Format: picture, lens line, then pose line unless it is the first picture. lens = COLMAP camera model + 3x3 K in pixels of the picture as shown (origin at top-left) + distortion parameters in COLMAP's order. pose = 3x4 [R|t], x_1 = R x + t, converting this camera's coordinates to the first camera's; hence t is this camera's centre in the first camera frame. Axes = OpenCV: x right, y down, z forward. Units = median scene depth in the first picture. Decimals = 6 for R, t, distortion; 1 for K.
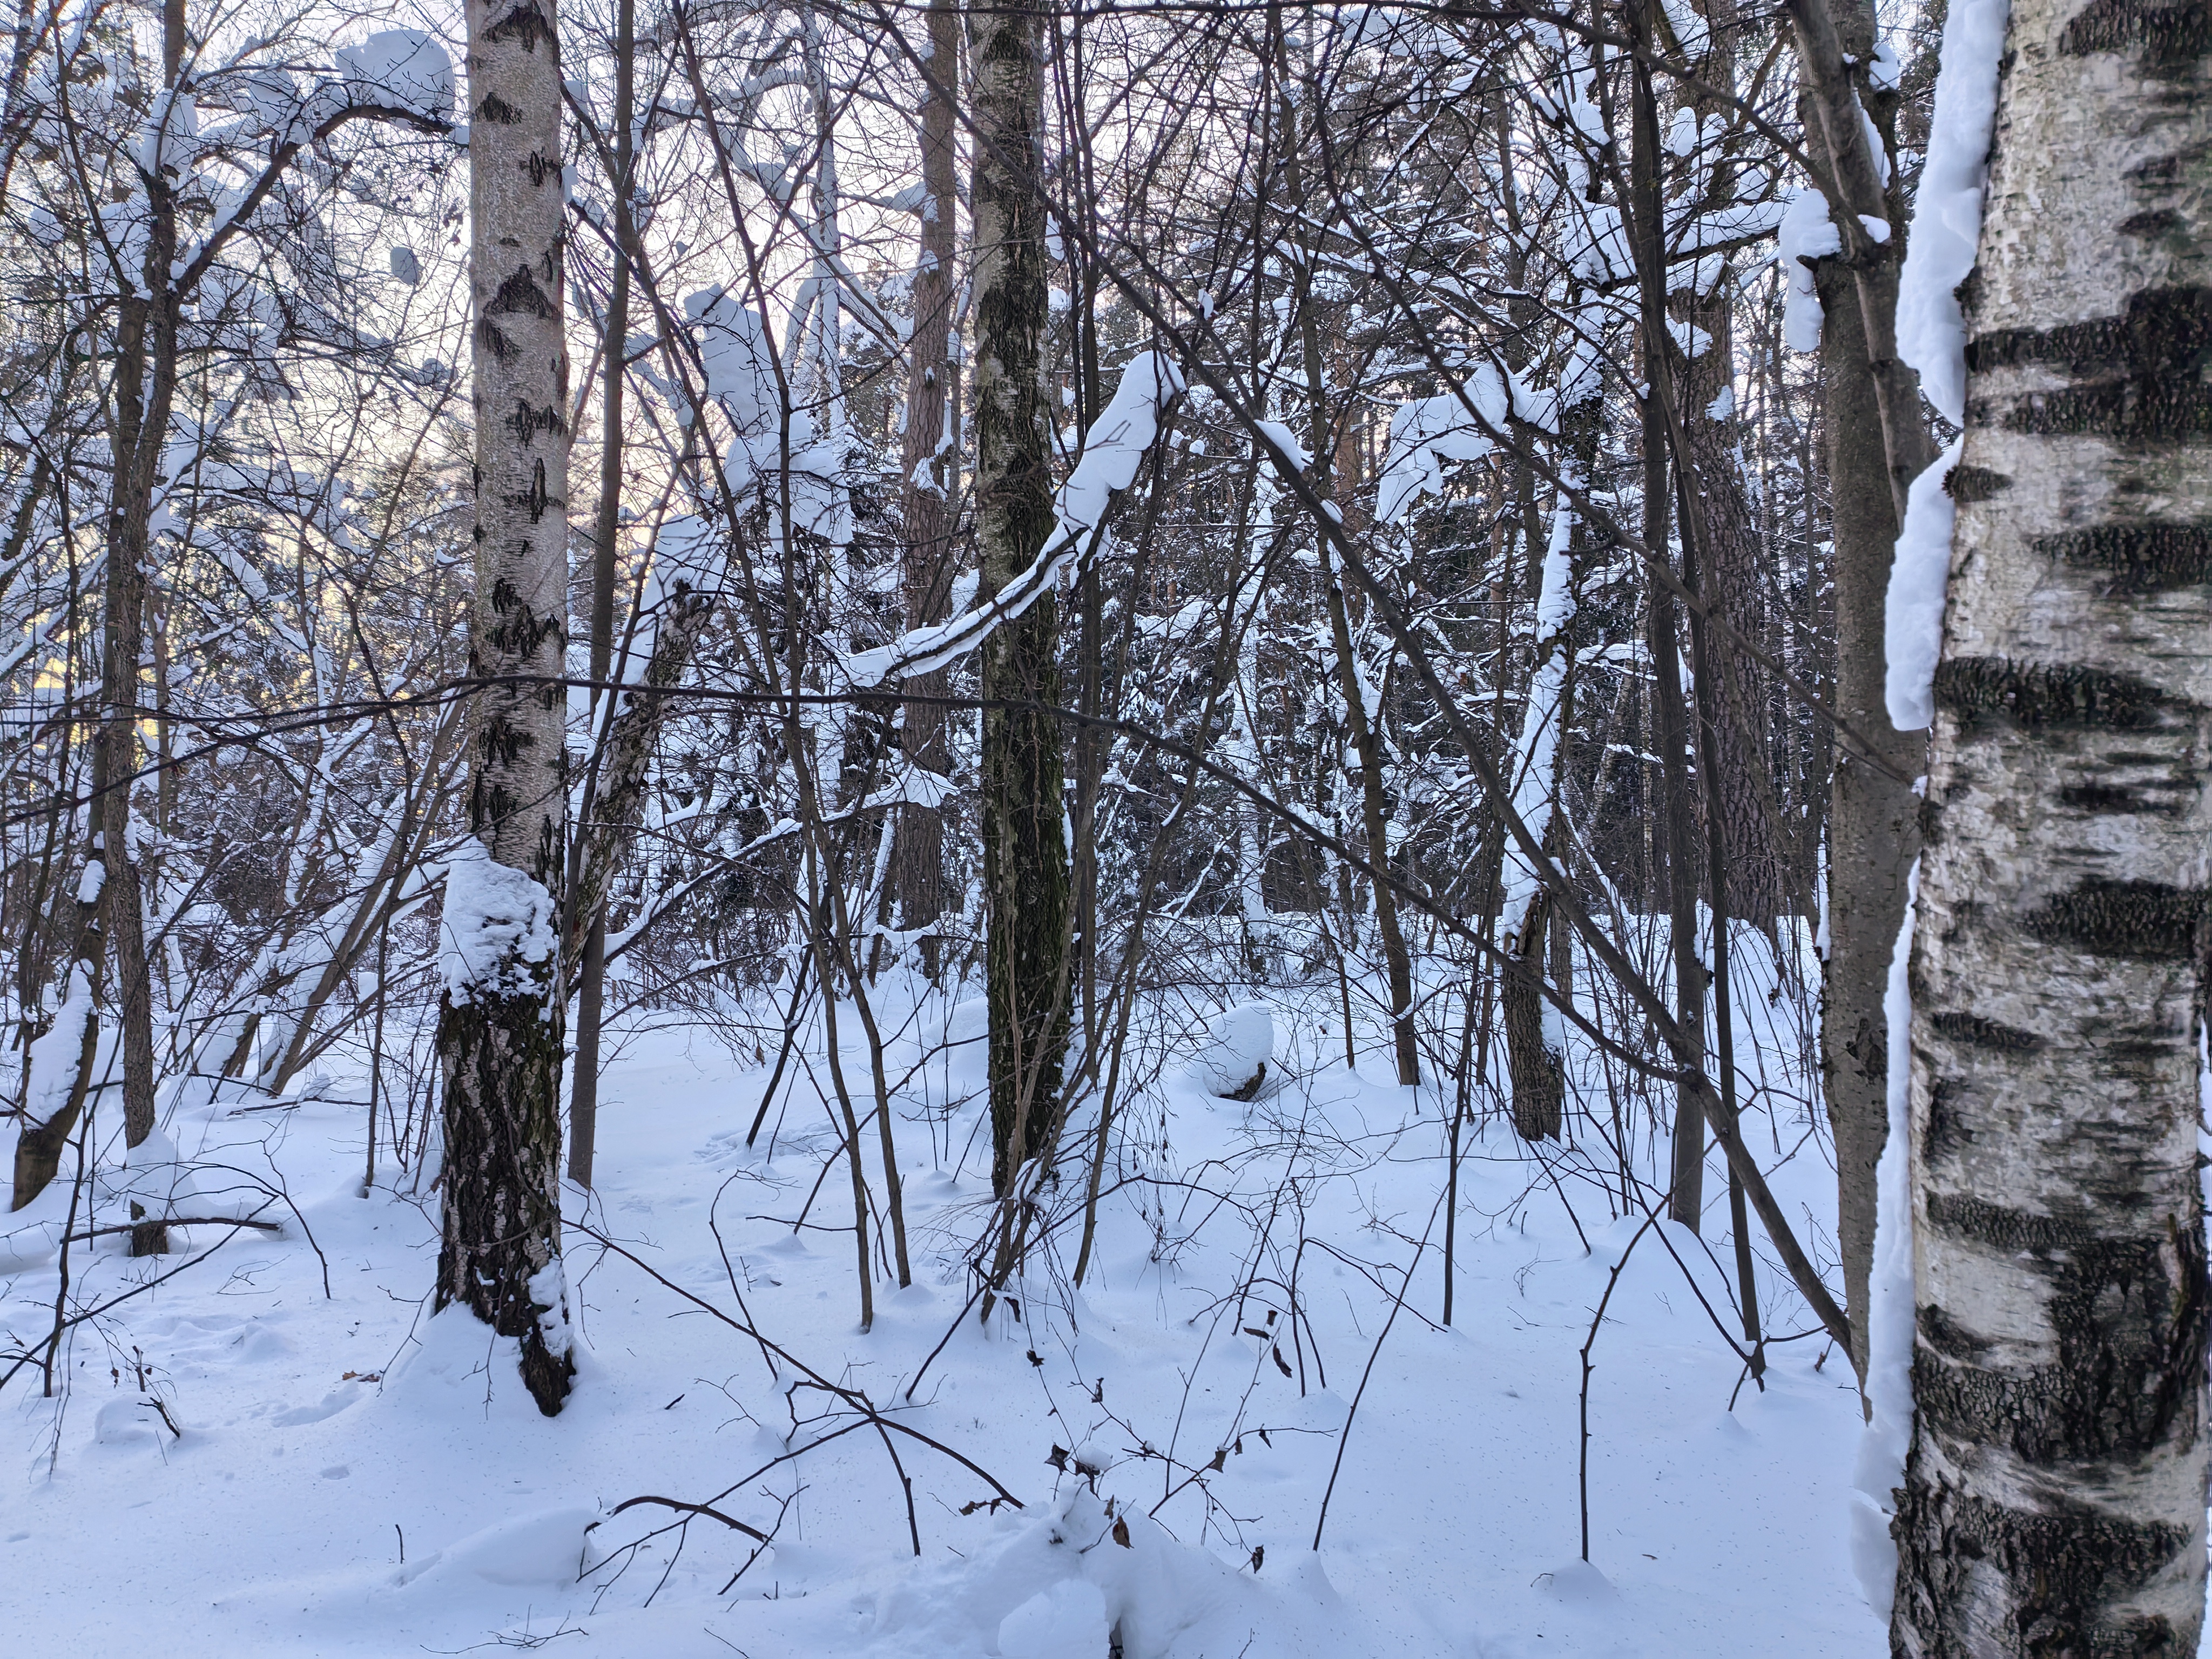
lens RADIAL K [[1690.8, 0, 1098.4], [0, 1690.8, 823.4], [0, 0, 1]] dist [0.063768, -0.012587]
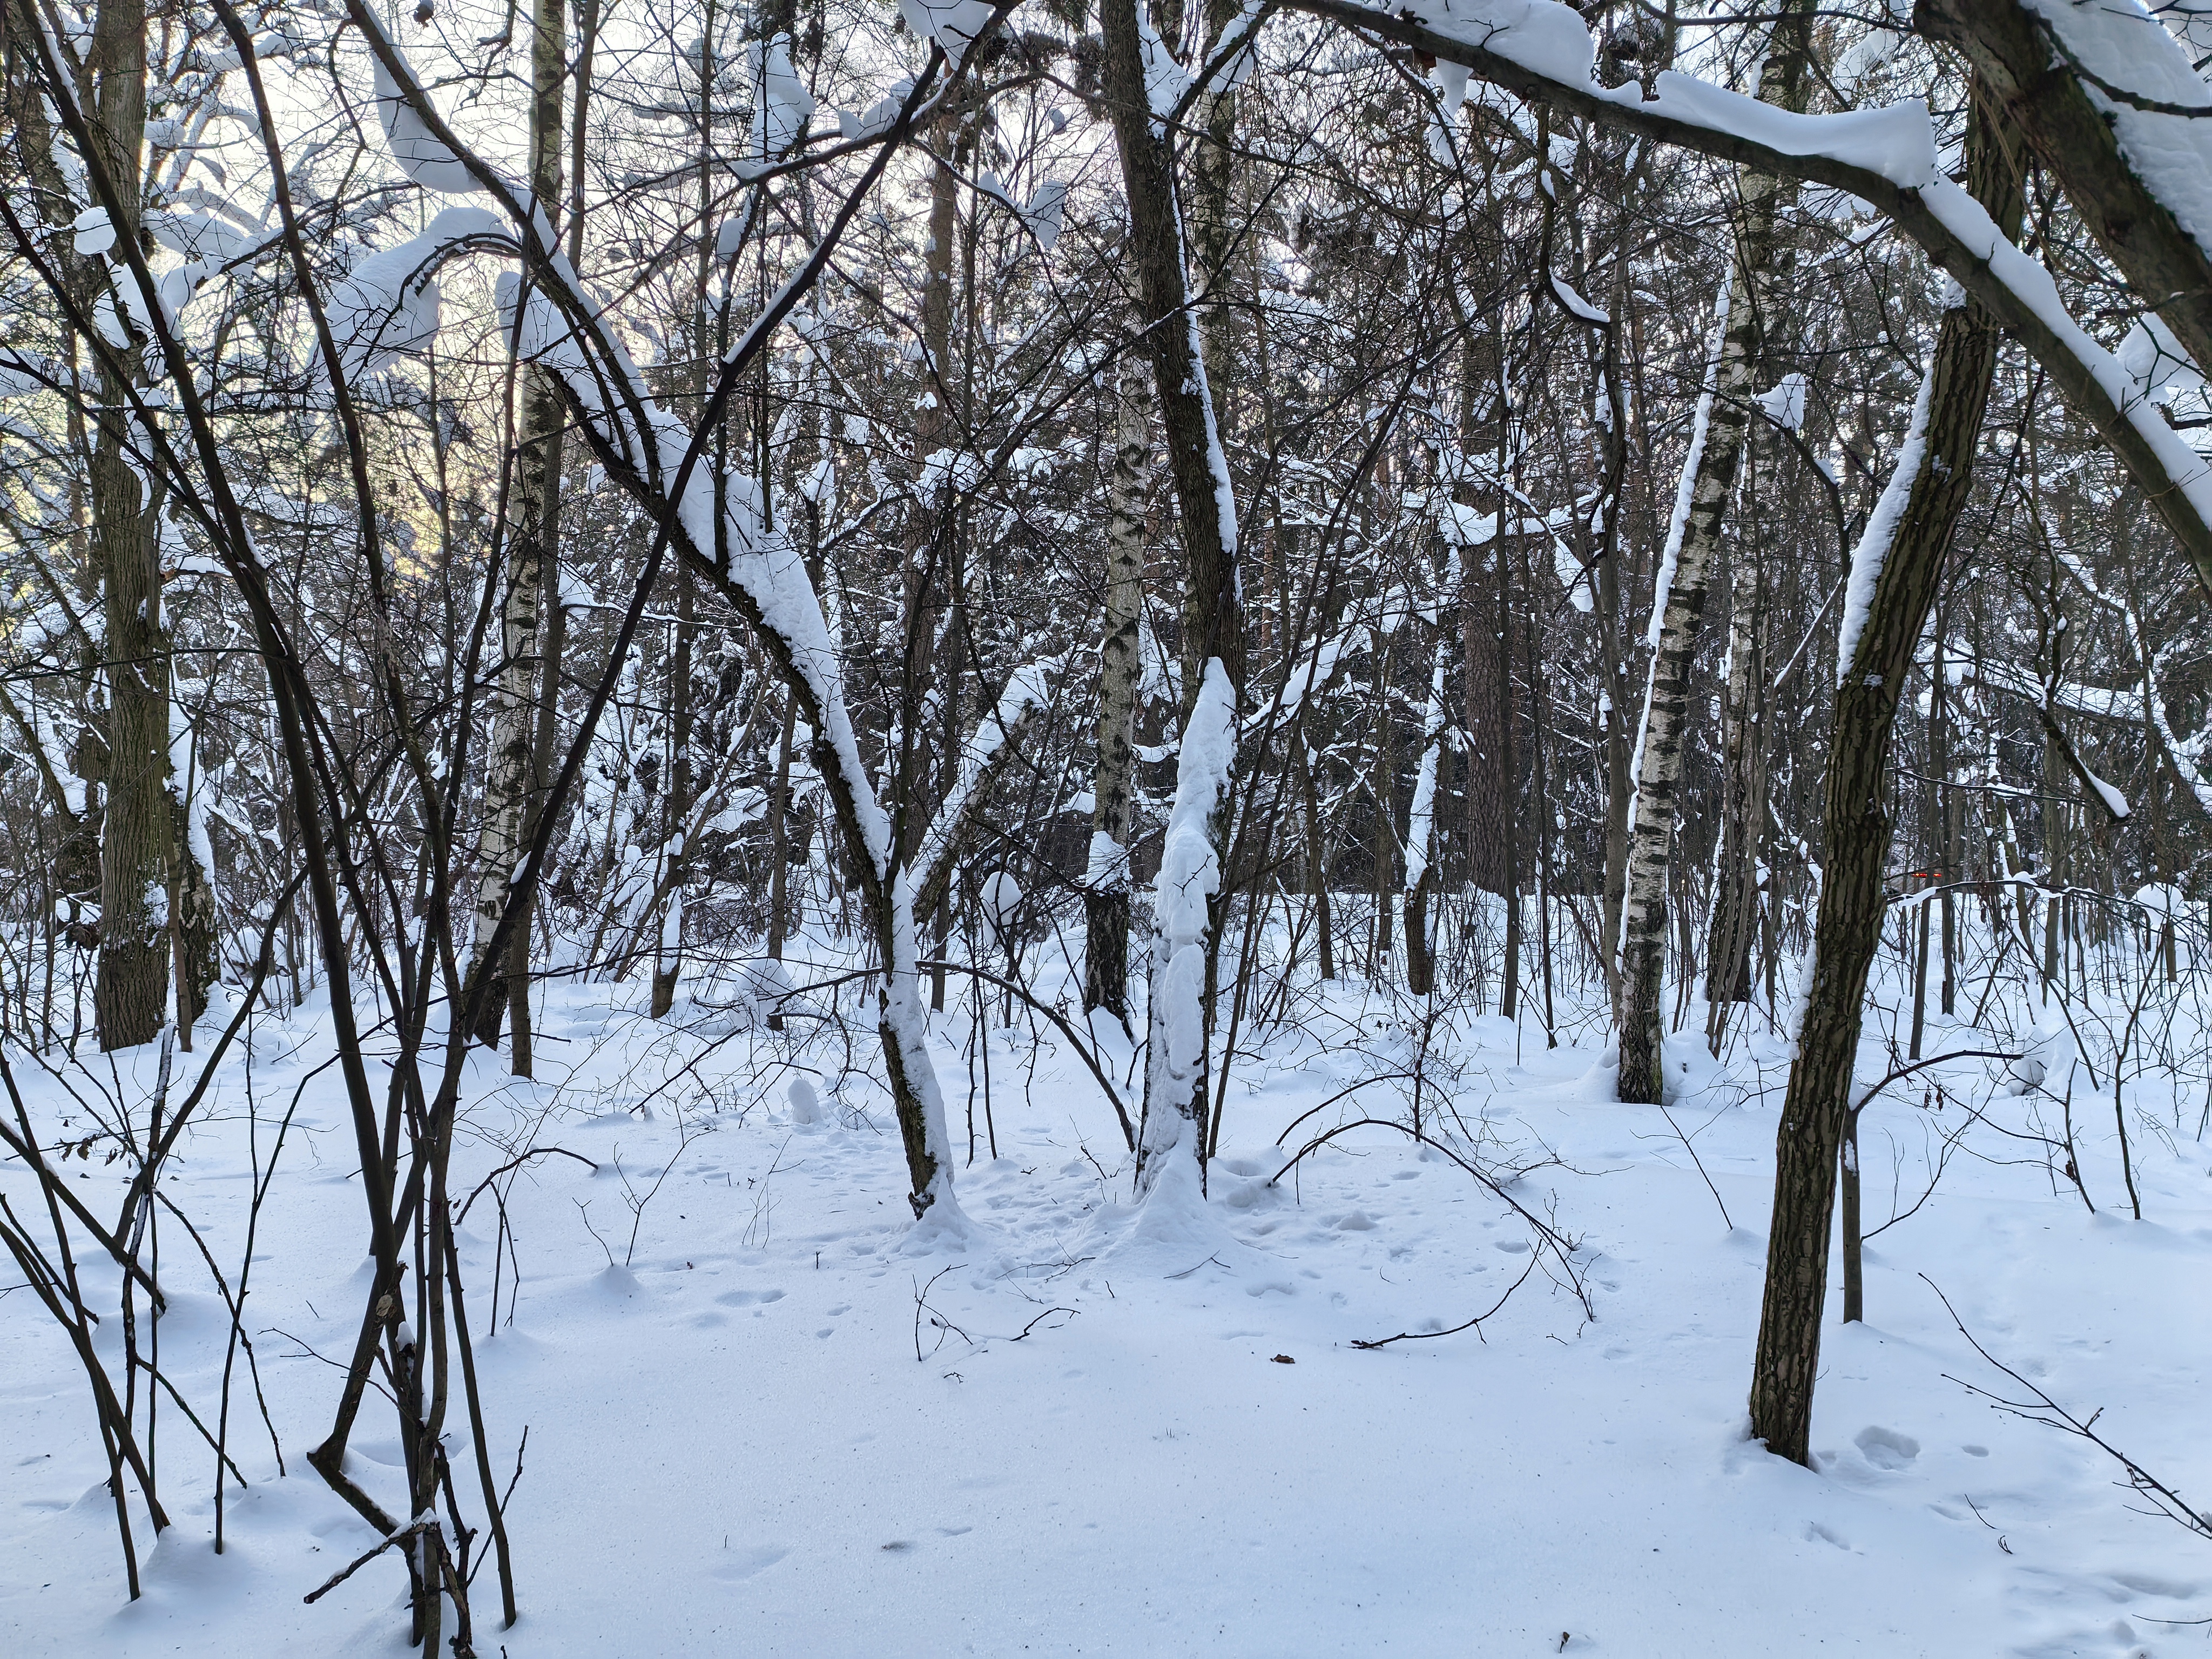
lens RADIAL K [[1690.8, 0, 1114.7], [0, 1690.8, 825.6], [0, 0, 1]] dist [0.063768, -0.012587]
pose [[0.983415, 0.026469, 0.179427, -2.817614], [-0.028252, 0.999574, 0.007389, -0.074034], [-0.179155, -0.012336, 0.983744, -5.397039]]
